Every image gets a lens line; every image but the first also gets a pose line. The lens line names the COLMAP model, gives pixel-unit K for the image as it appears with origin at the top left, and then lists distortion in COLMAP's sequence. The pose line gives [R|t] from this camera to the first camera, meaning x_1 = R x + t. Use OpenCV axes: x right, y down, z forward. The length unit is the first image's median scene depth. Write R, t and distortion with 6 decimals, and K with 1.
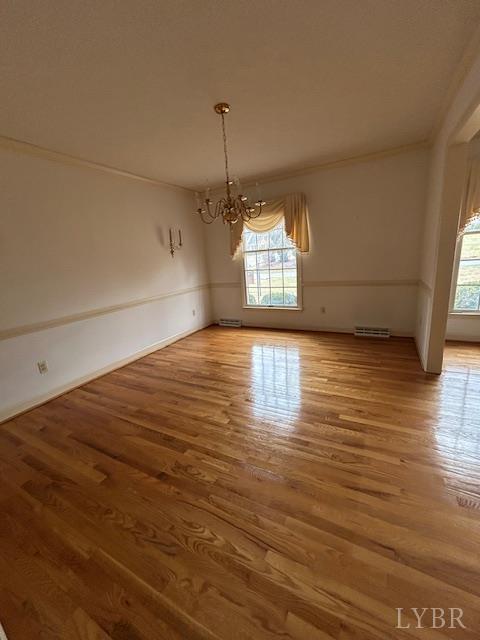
lens RADIAL K [[259.0, 0, 241.0], [0, 259.0, 322.0], [0, 0, 1]] dist [-0.002173, 0.000604]
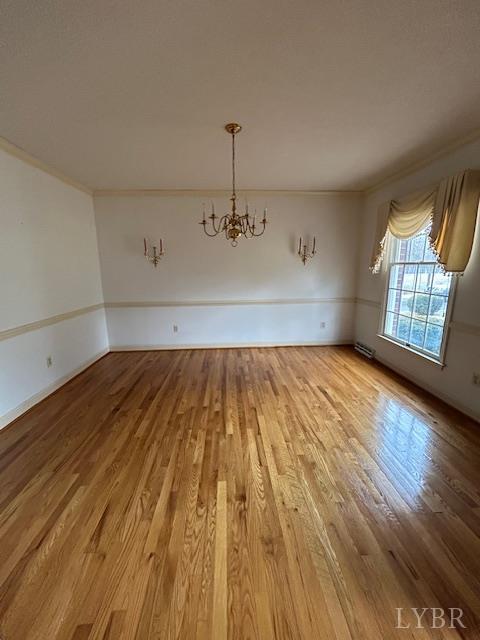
lens RADIAL K [[259.0, 0, 241.0], [0, 259.0, 322.0], [0, 0, 1]] dist [-0.002173, 0.000604]
pose [[0.509013, 0.248680, -0.824054, 0.562964], [-0.238677, 0.960594, 0.142455, -0.141772], [0.827006, 0.124171, 0.548308, 0.325523]]
